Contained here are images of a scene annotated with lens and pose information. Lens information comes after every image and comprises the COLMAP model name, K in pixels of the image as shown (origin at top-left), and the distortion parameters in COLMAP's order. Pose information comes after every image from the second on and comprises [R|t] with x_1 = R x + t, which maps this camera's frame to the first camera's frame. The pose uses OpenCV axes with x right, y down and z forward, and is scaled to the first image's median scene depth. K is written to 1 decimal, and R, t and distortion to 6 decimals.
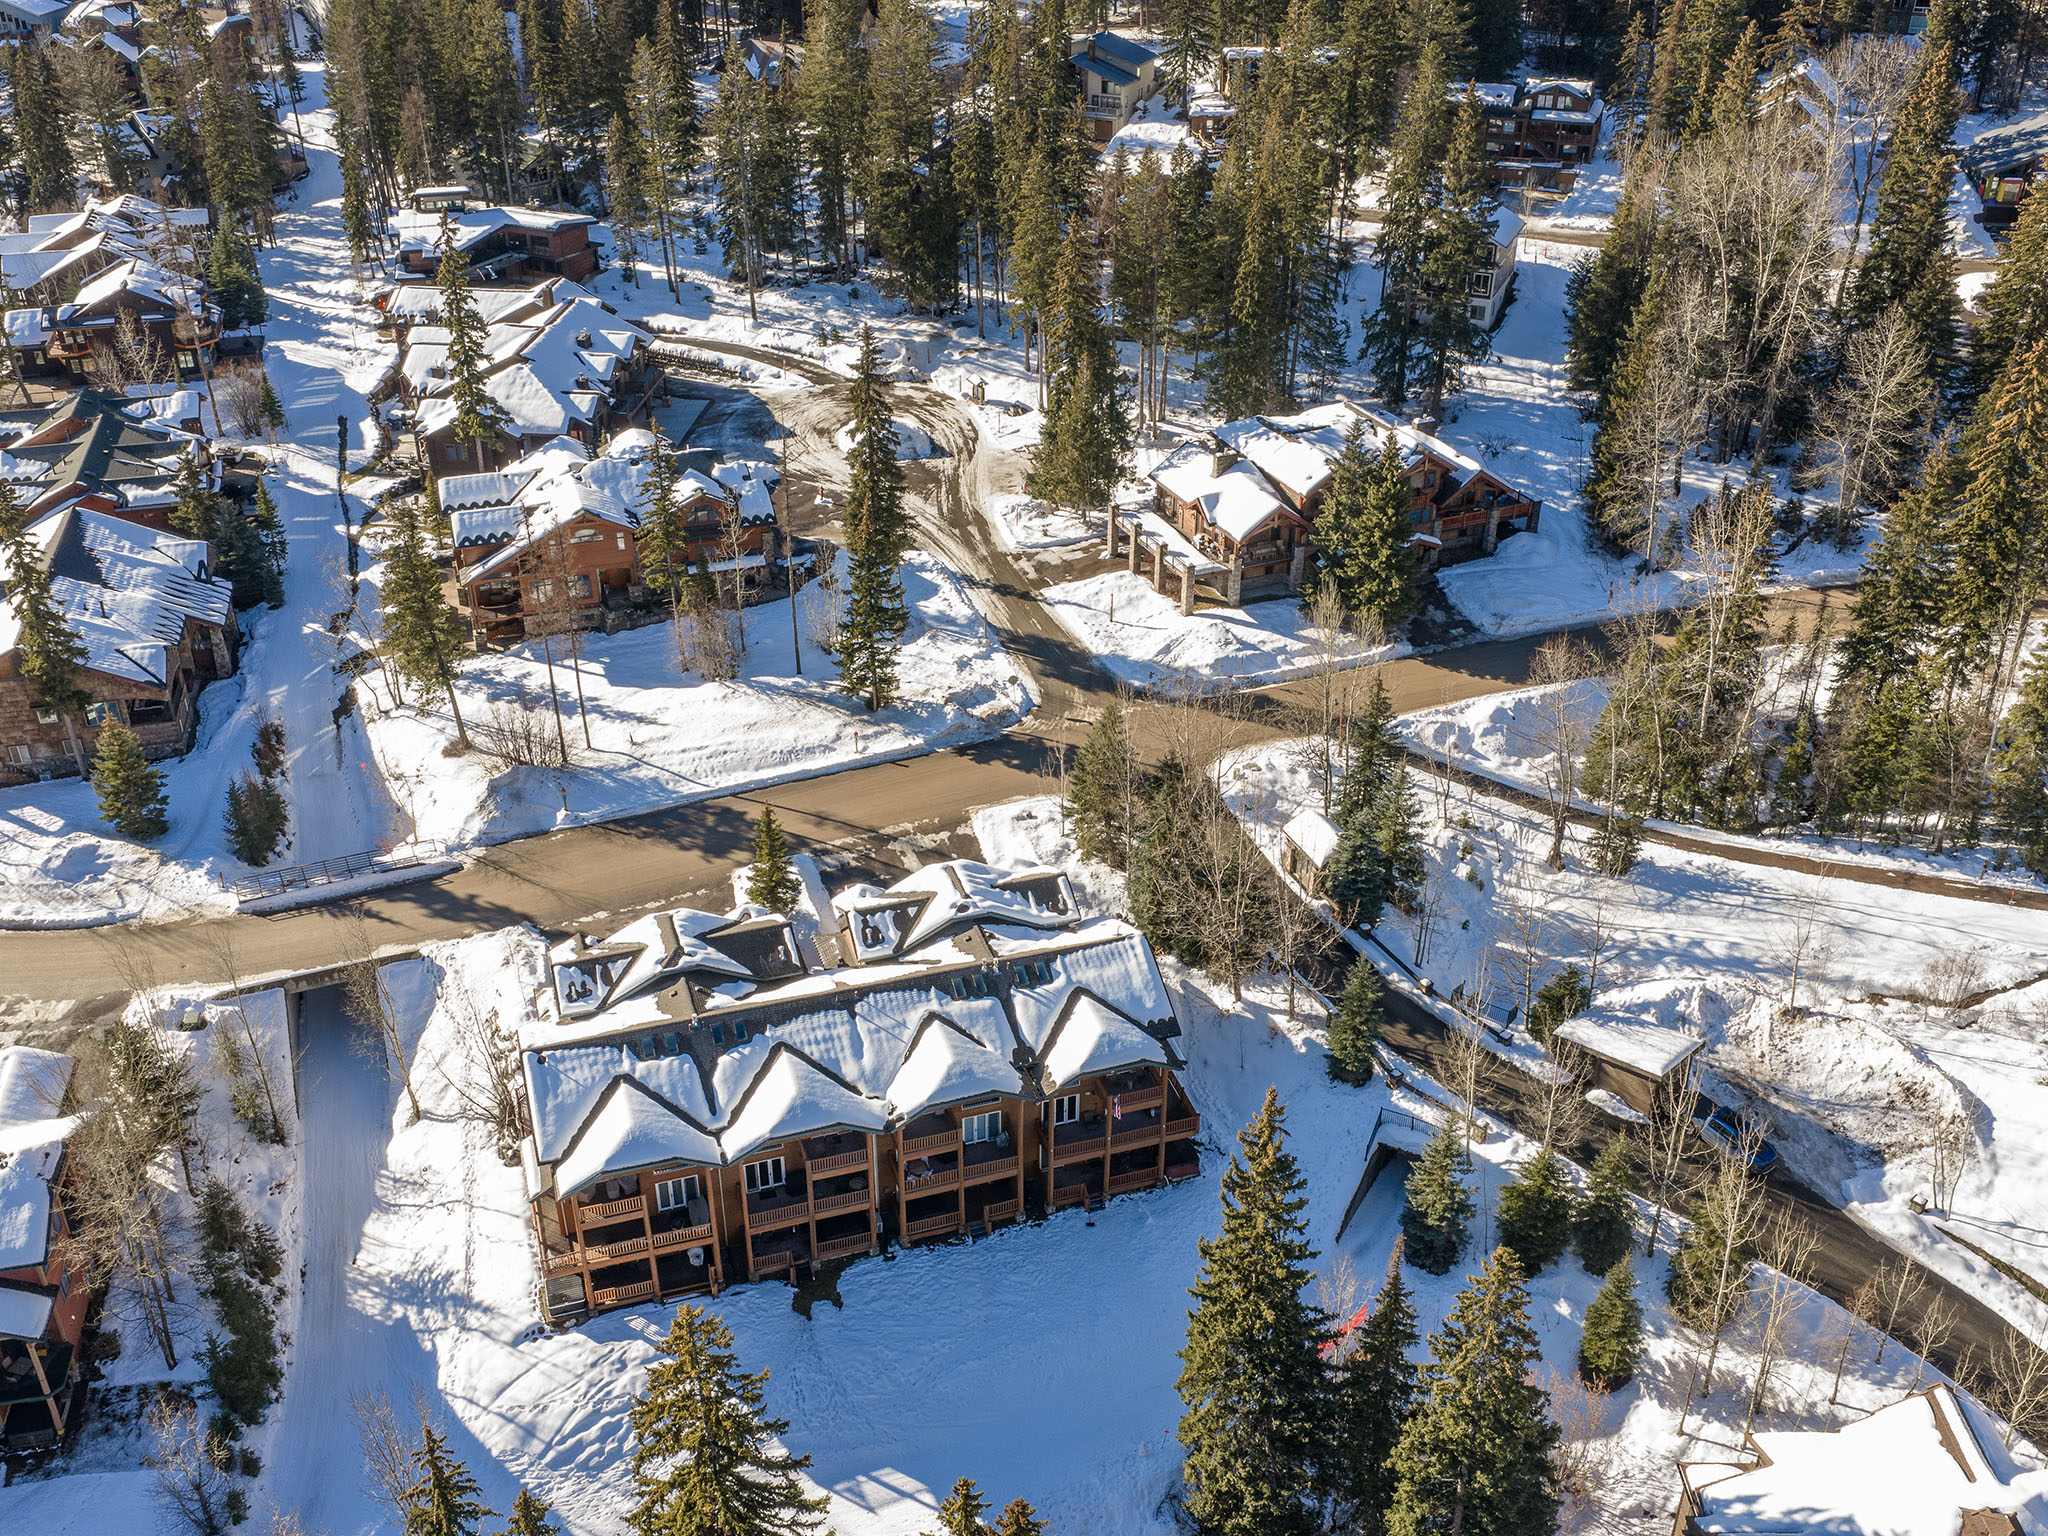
lens RADIAL K [[1652.3, 0, 1024.0], [0, 1652.3, 768.0], [0, 0, 1]] dist [0.002093, 0.001134]
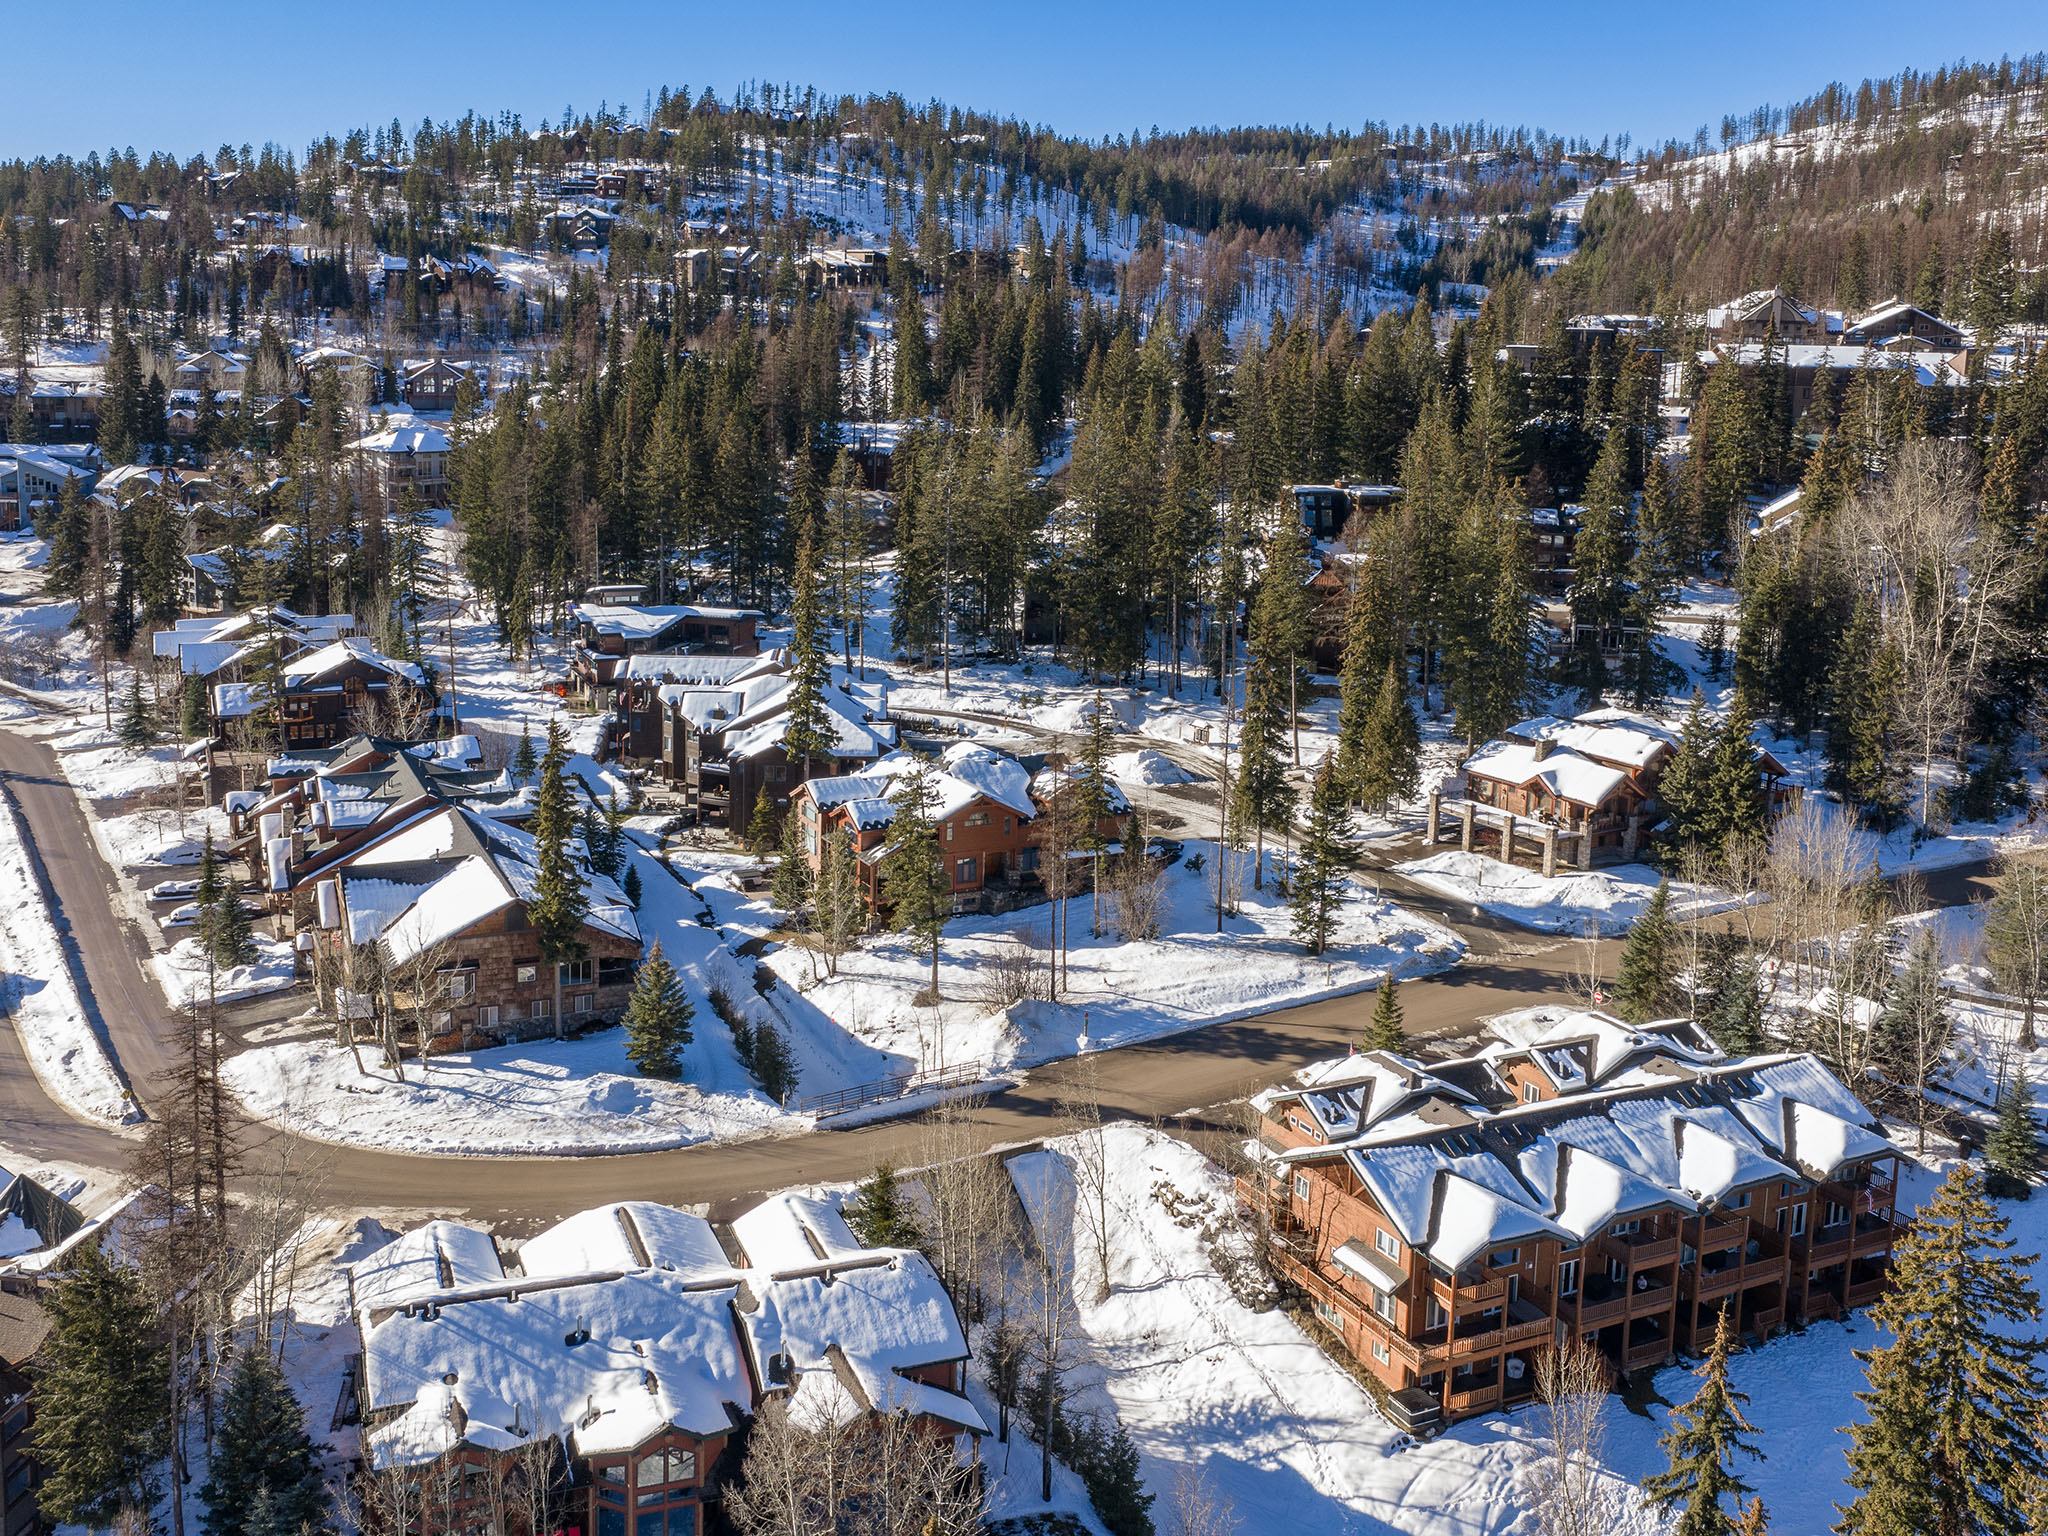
lens RADIAL K [[1694.9, 0, 1024.2], [0, 1694.9, 703.6], [0, 0, 1]] dist [0.020652, -0.008199]
pose [[0.992681, -0.009174, 0.120419, -0.421183], [0.048475, 0.943527, -0.327729, 0.165535], [-0.110613, 0.331167, 0.937066, -0.039517]]
